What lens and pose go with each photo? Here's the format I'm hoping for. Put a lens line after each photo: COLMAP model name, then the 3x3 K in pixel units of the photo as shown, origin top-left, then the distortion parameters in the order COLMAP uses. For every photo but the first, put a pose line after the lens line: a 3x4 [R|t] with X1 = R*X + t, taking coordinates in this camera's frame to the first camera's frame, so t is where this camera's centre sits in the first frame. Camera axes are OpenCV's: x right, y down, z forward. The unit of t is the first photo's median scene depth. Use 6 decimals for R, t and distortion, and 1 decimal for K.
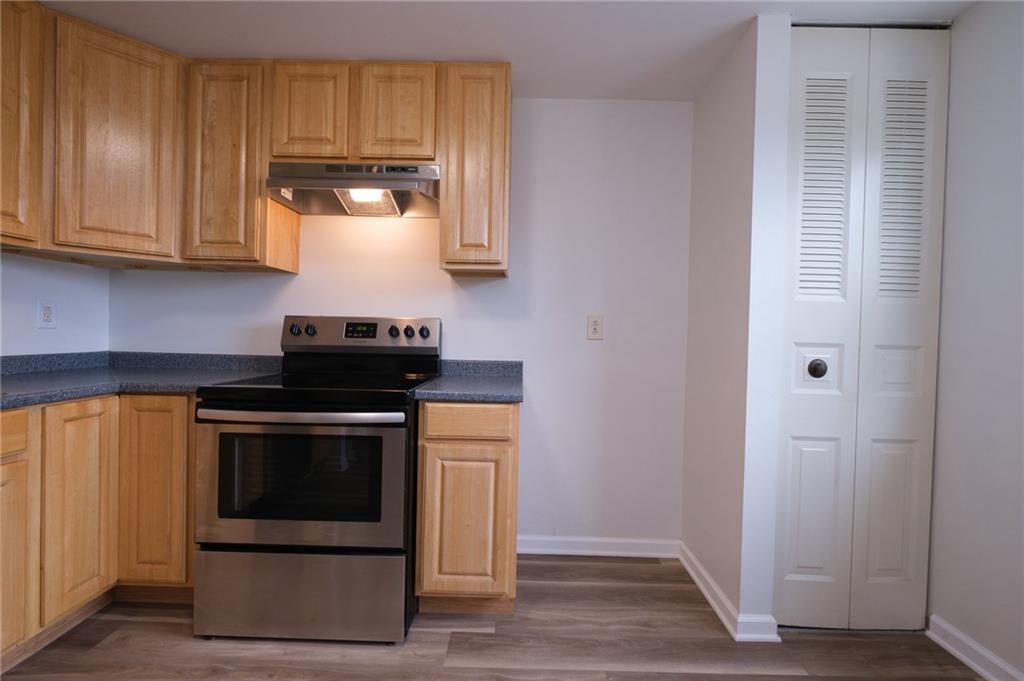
lens RADIAL K [[449.9, 0, 513.7], [0, 449.9, 338.4], [0, 0, 1]] dist [-0.001927, -0.001312]
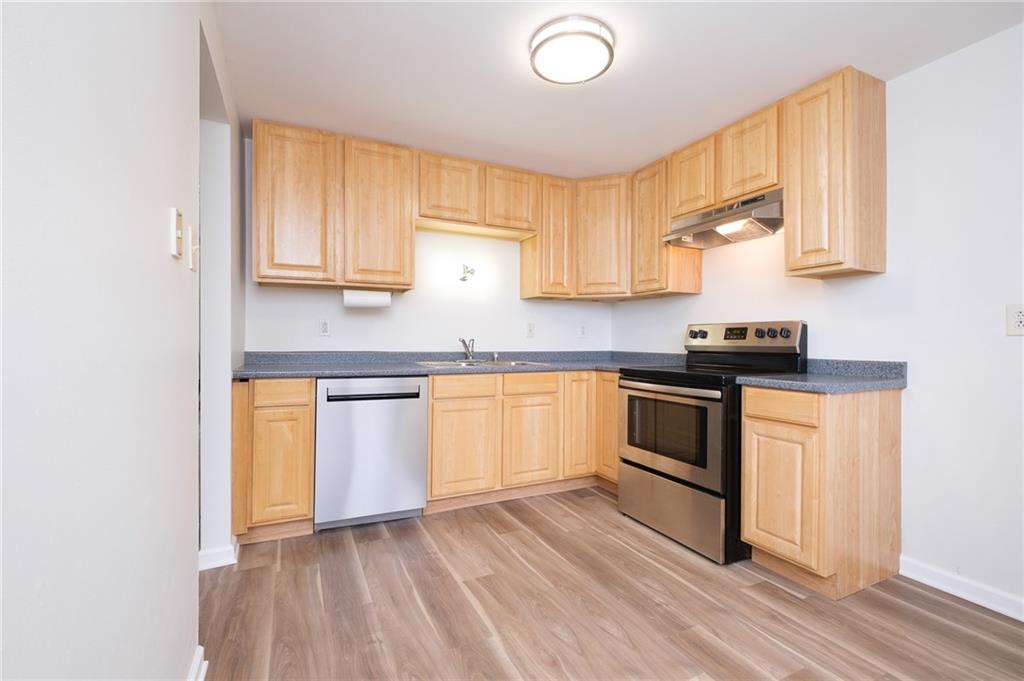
lens RADIAL K [[449.9, 0, 511.2], [0, 449.9, 340.1], [0, 0, 1]] dist [-0.001927, -0.001312]
pose [[0.444061, -0.021154, -0.895747, 0.572416], [-0.005652, 0.999635, -0.026409, 0.042062], [0.895979, 0.016790, 0.443780, -0.134068]]
